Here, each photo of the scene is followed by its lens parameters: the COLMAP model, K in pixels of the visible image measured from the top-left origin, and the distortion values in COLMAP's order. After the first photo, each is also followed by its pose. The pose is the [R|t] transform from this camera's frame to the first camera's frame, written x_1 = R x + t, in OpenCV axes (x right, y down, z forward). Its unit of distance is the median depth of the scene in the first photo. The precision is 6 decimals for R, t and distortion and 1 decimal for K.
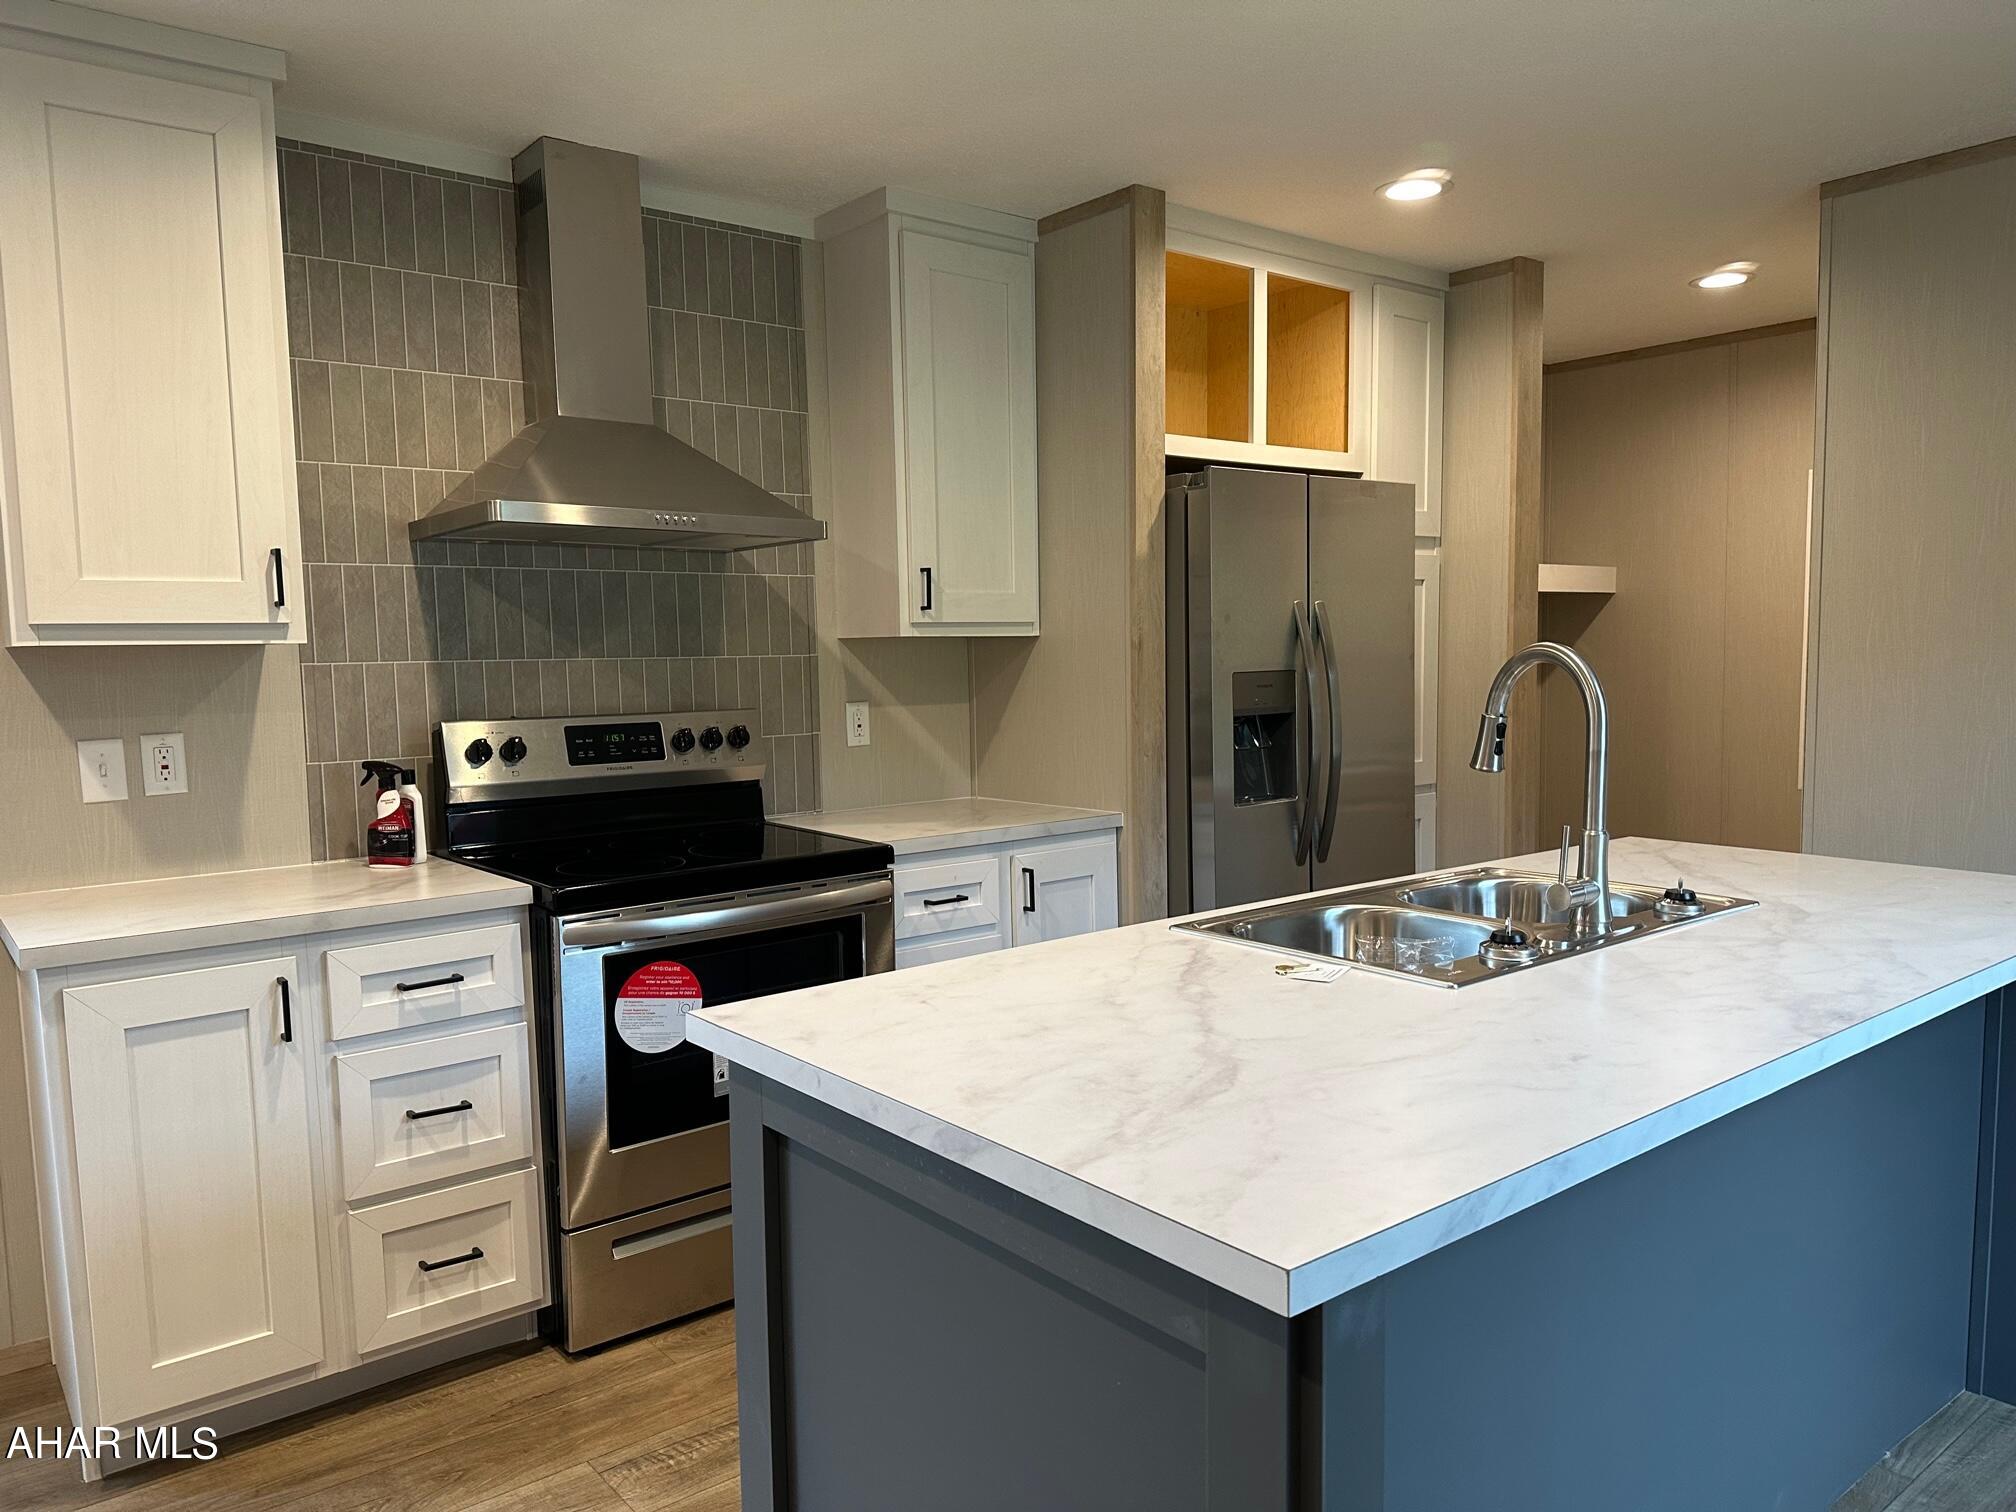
lens RADIAL K [[1408.4, 0, 1008.0], [0, 1408.4, 756.0], [0, 0, 1]] dist [0.055818, -0.102608]
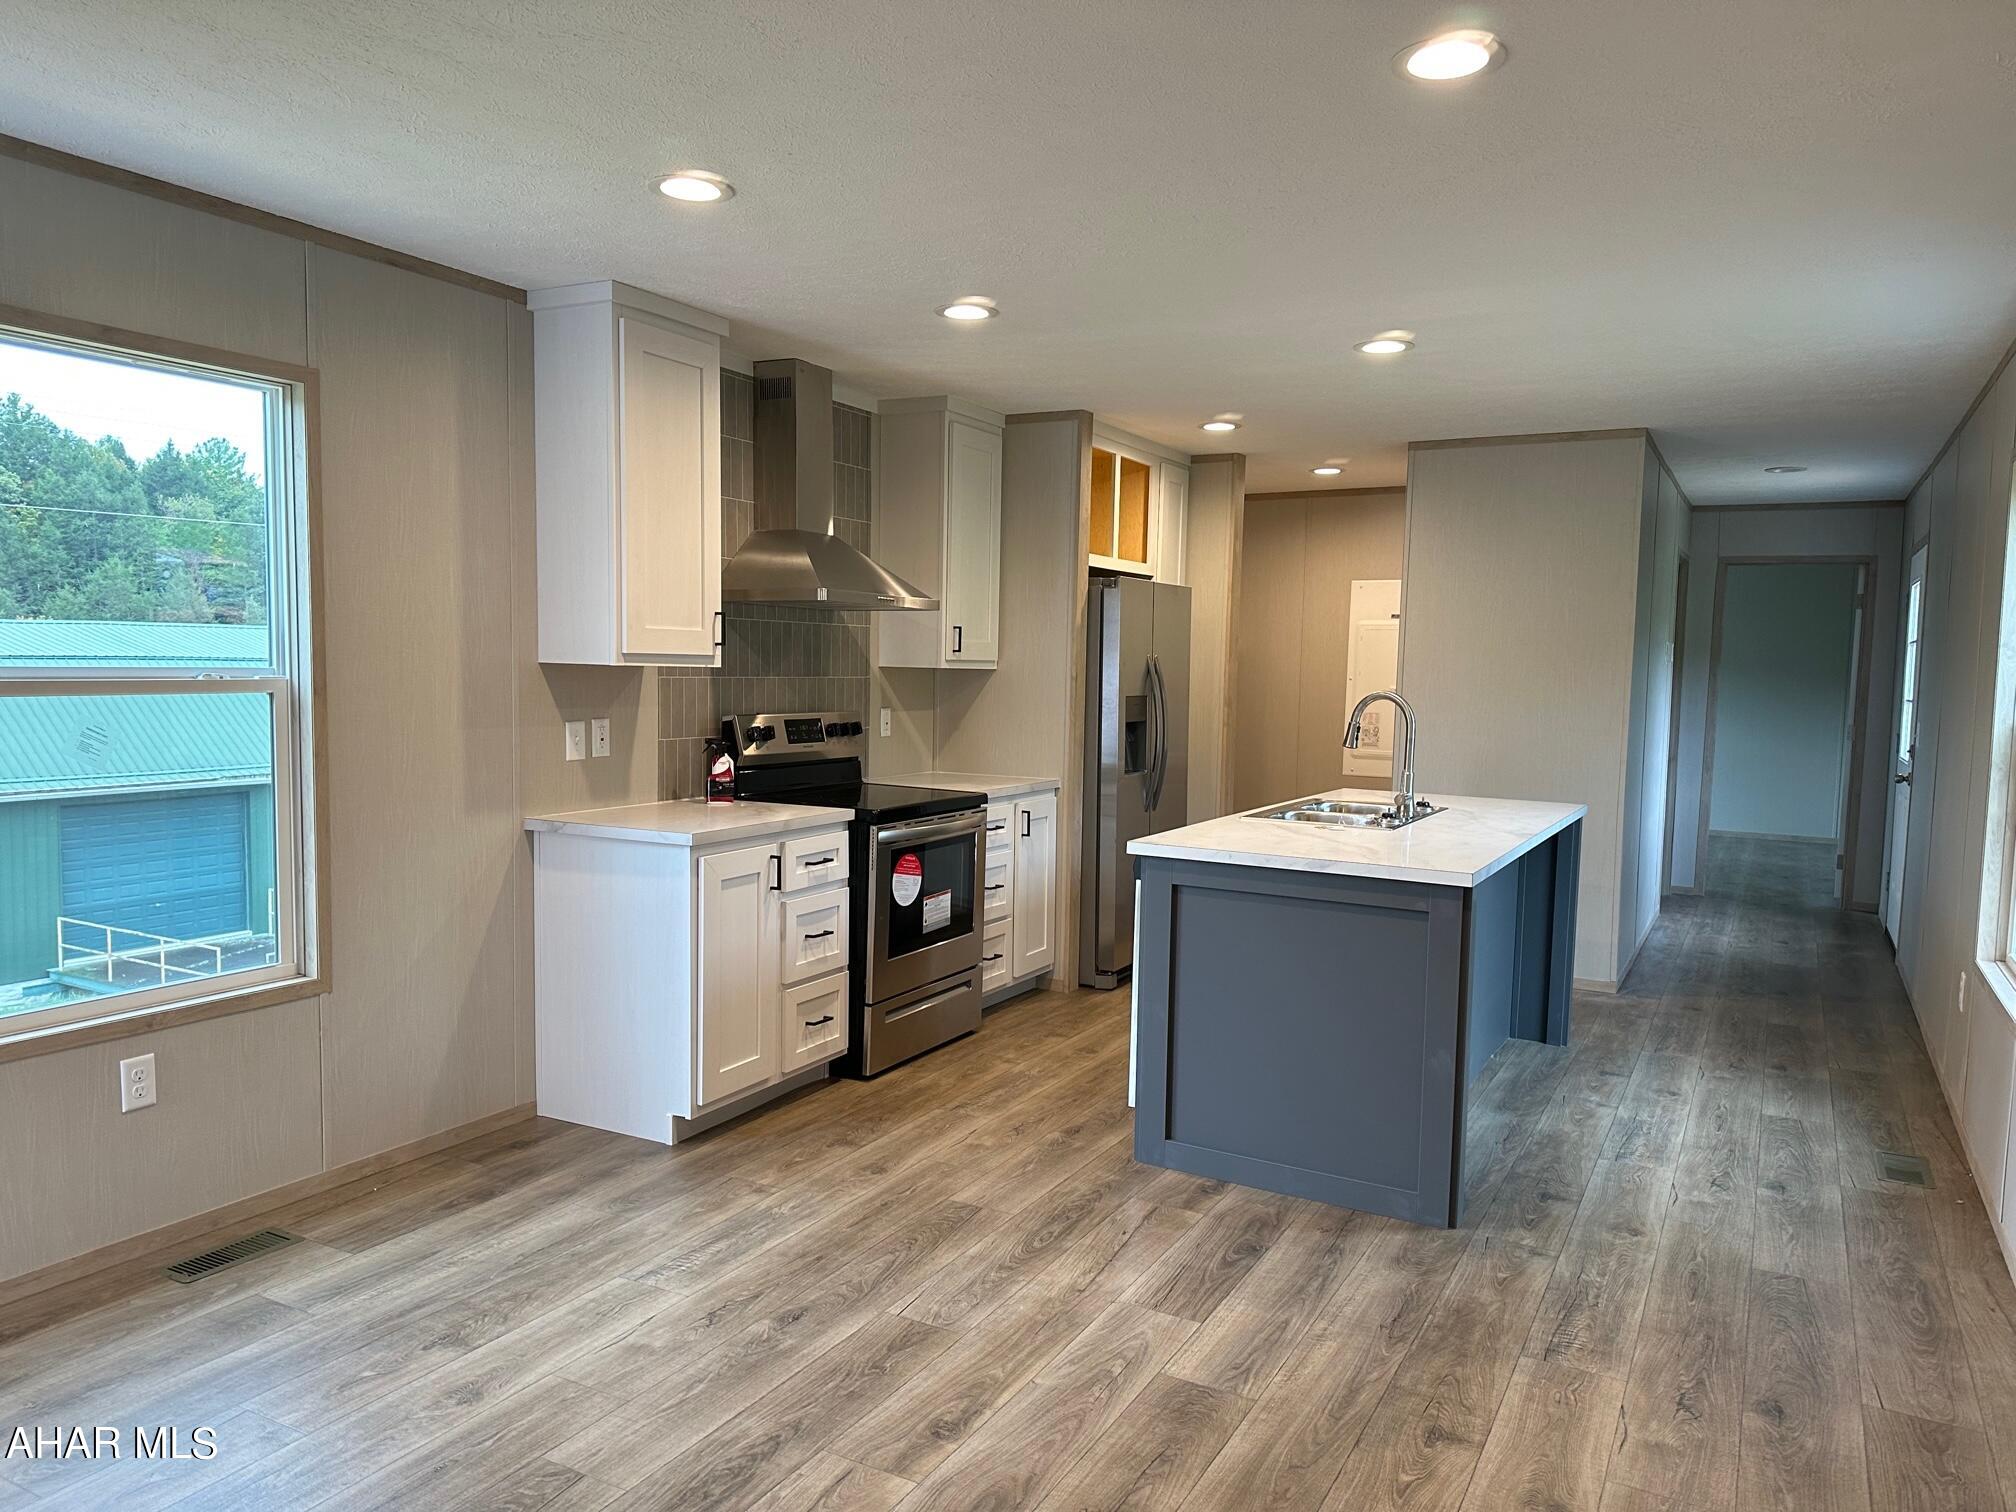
lens RADIAL K [[1429.3, 0, 1008.0], [0, 1429.3, 756.0], [0, 0, 1]] dist [0.020097, -0.003846]
pose [[0.921127, 0.011188, 0.389102, -0.715272], [-0.007413, 0.999910, -0.011202, 0.037088], [-0.389193, 0.007434, 0.921126, -0.594464]]
